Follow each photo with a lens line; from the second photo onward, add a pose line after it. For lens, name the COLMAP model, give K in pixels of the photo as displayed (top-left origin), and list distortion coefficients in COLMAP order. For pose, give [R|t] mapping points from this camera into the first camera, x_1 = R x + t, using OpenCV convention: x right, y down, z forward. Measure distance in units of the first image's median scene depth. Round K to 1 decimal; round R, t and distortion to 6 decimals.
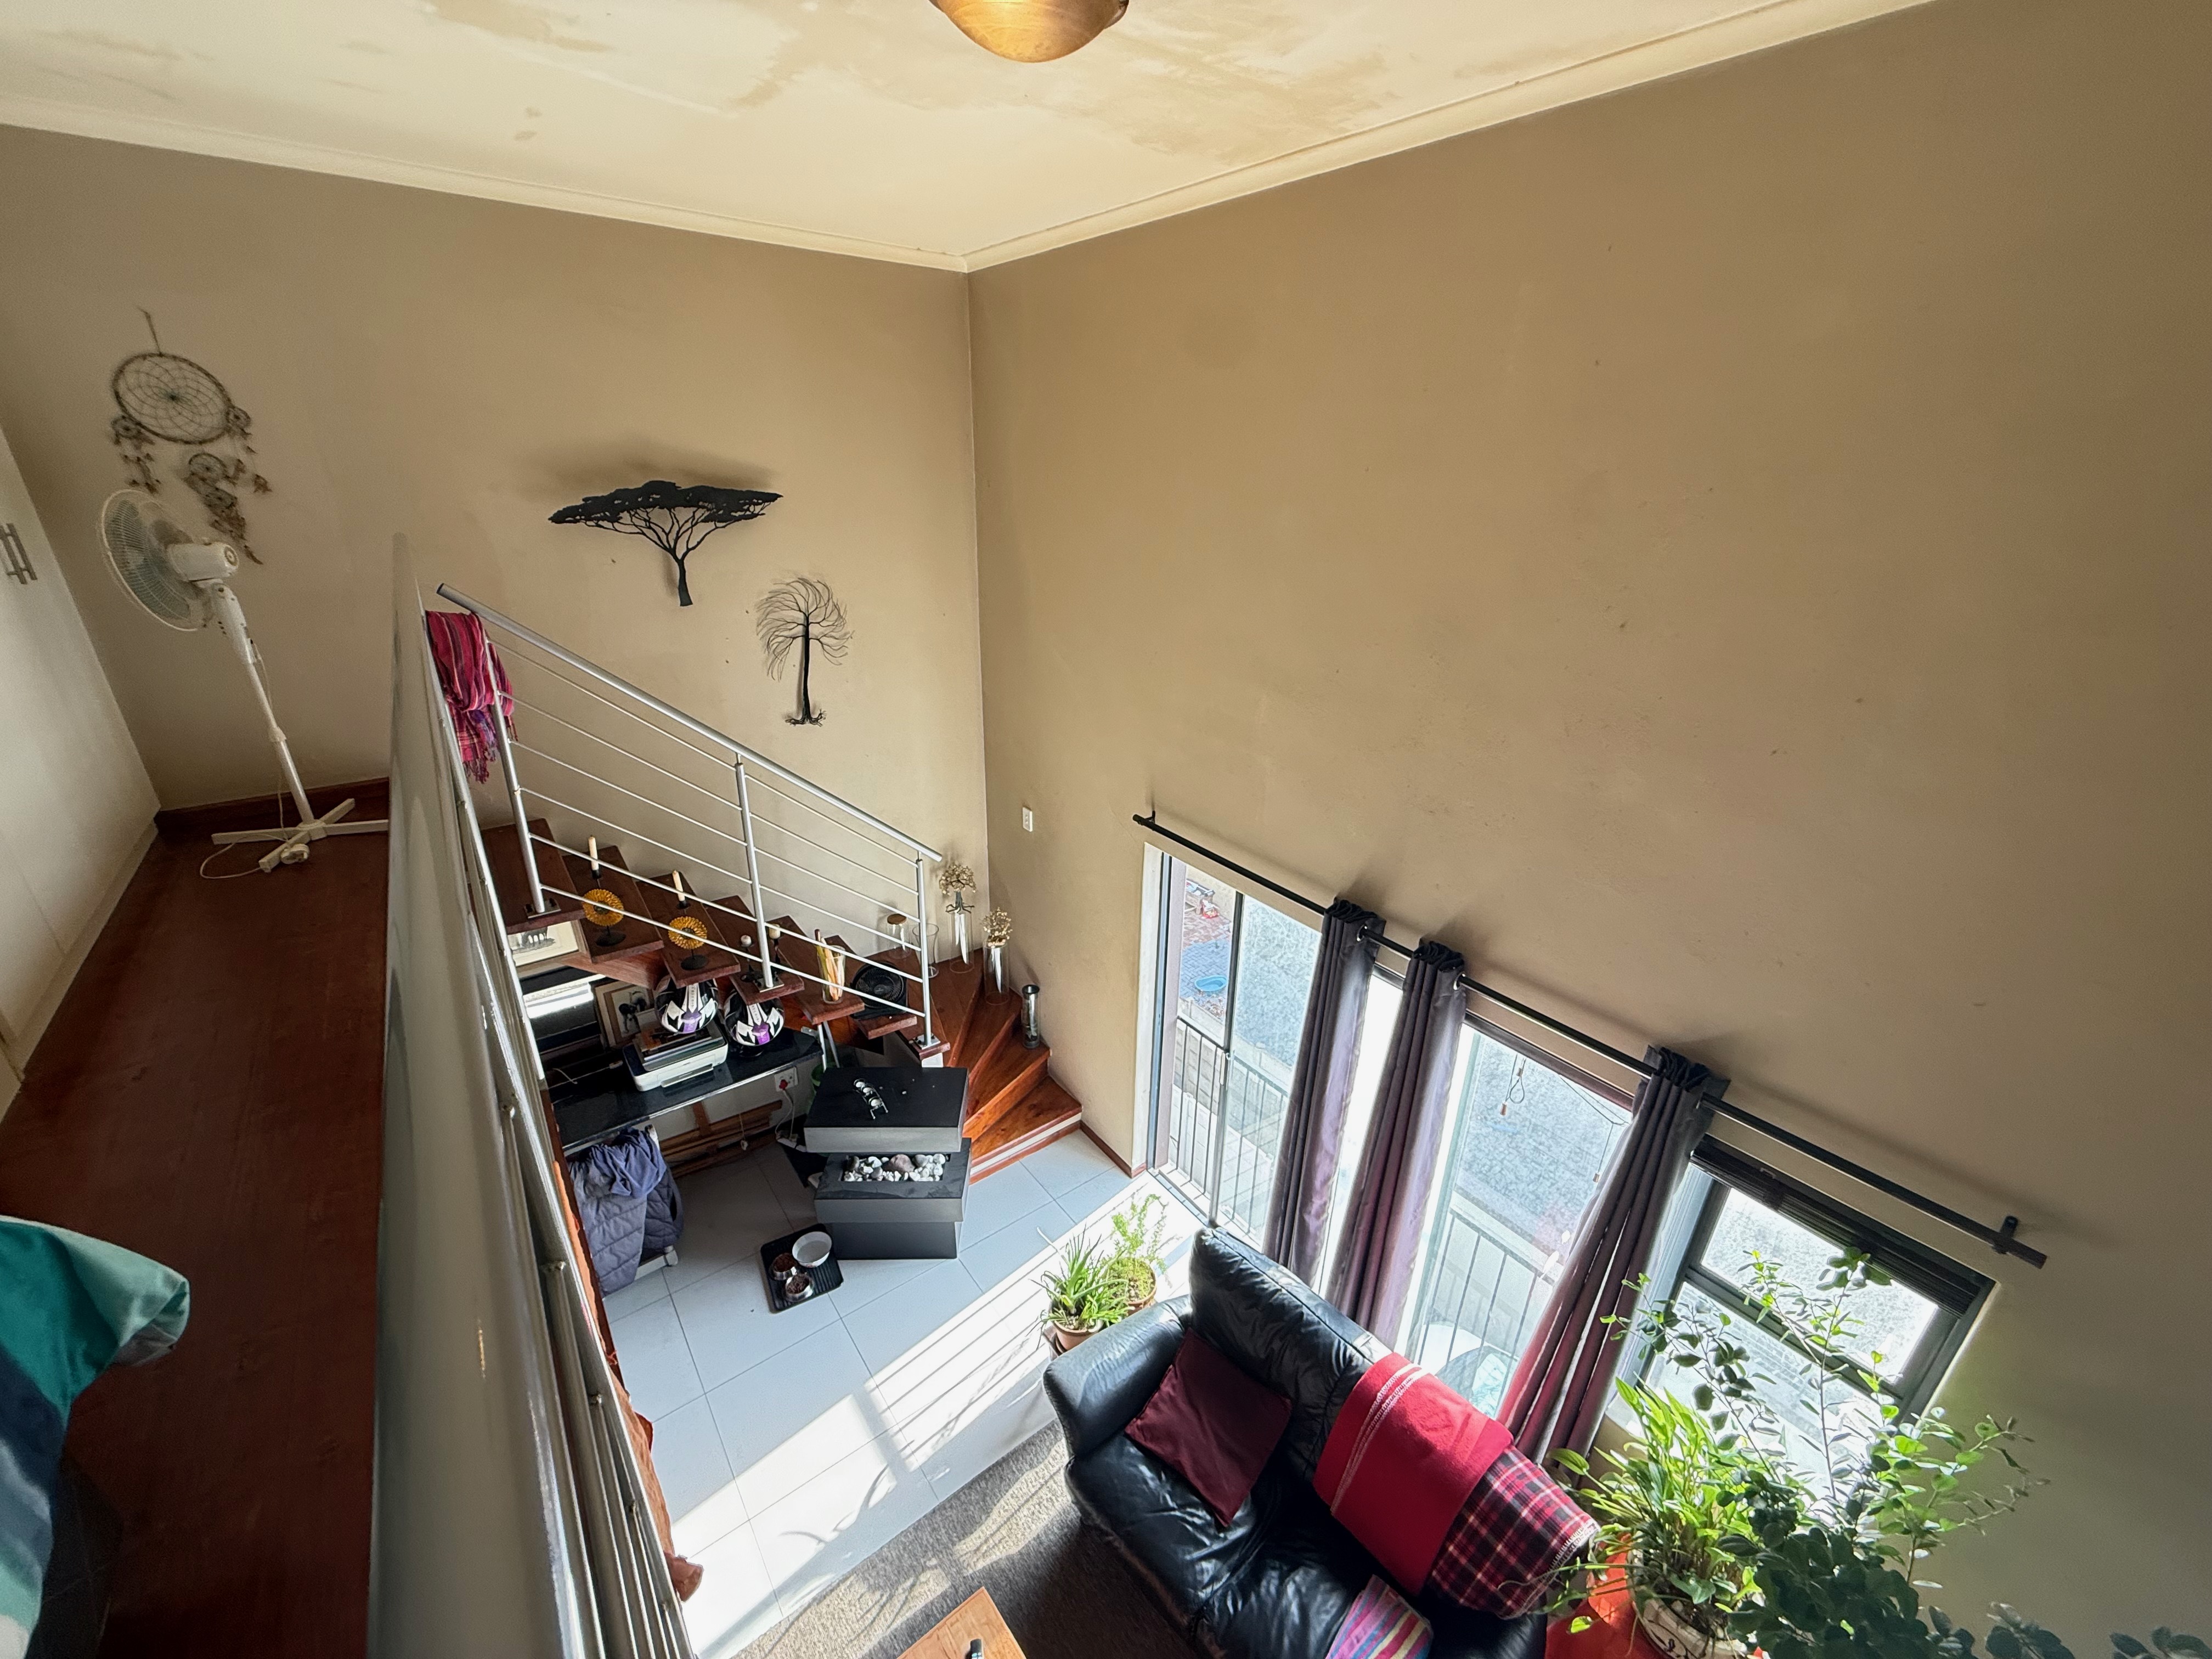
lens RADIAL K [[880.4, 0, 1099.4], [0, 880.4, 826.0], [0, 0, 1]] dist [-0.000641, 0.000129]
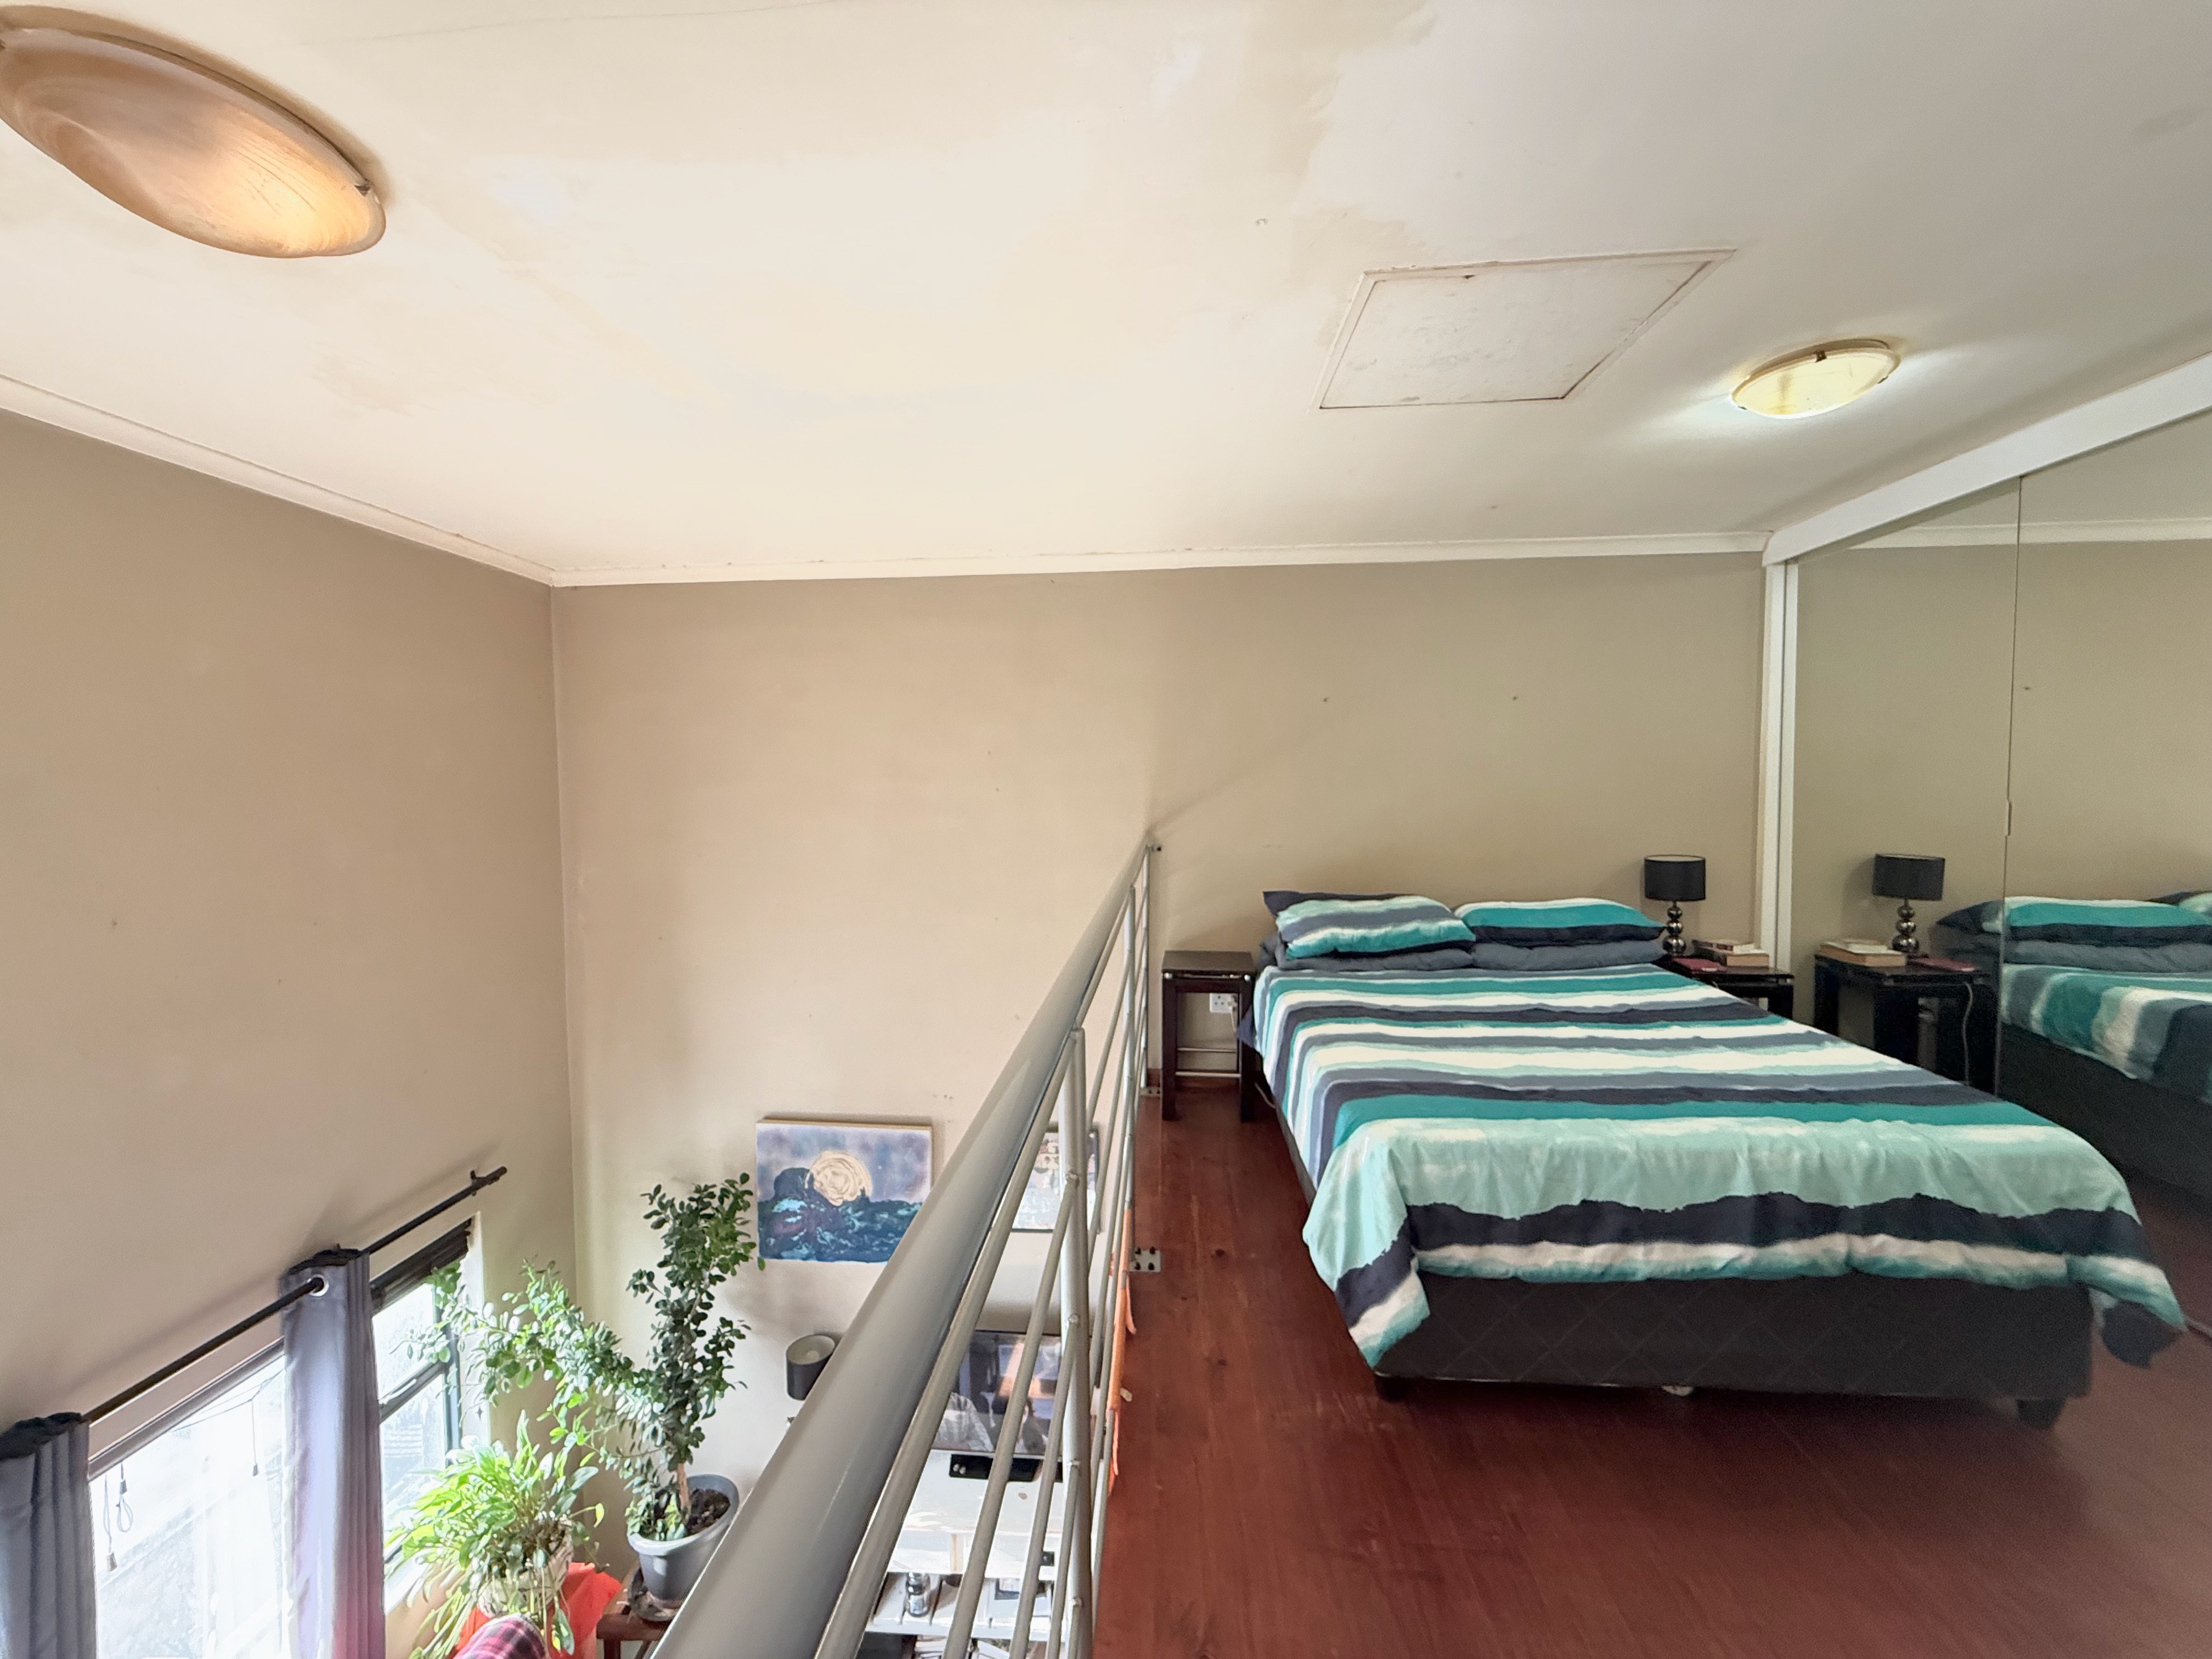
lens RADIAL K [[880.4, 0, 1099.4], [0, 880.4, 826.0], [0, 0, 1]] dist [-0.000641, 0.000129]
pose [[-0.755083, -0.047952, 0.653873, -0.574011], [0.243434, 0.905522, 0.347521, -0.272747], [-0.608761, 0.421582, -0.672071, 0.652554]]
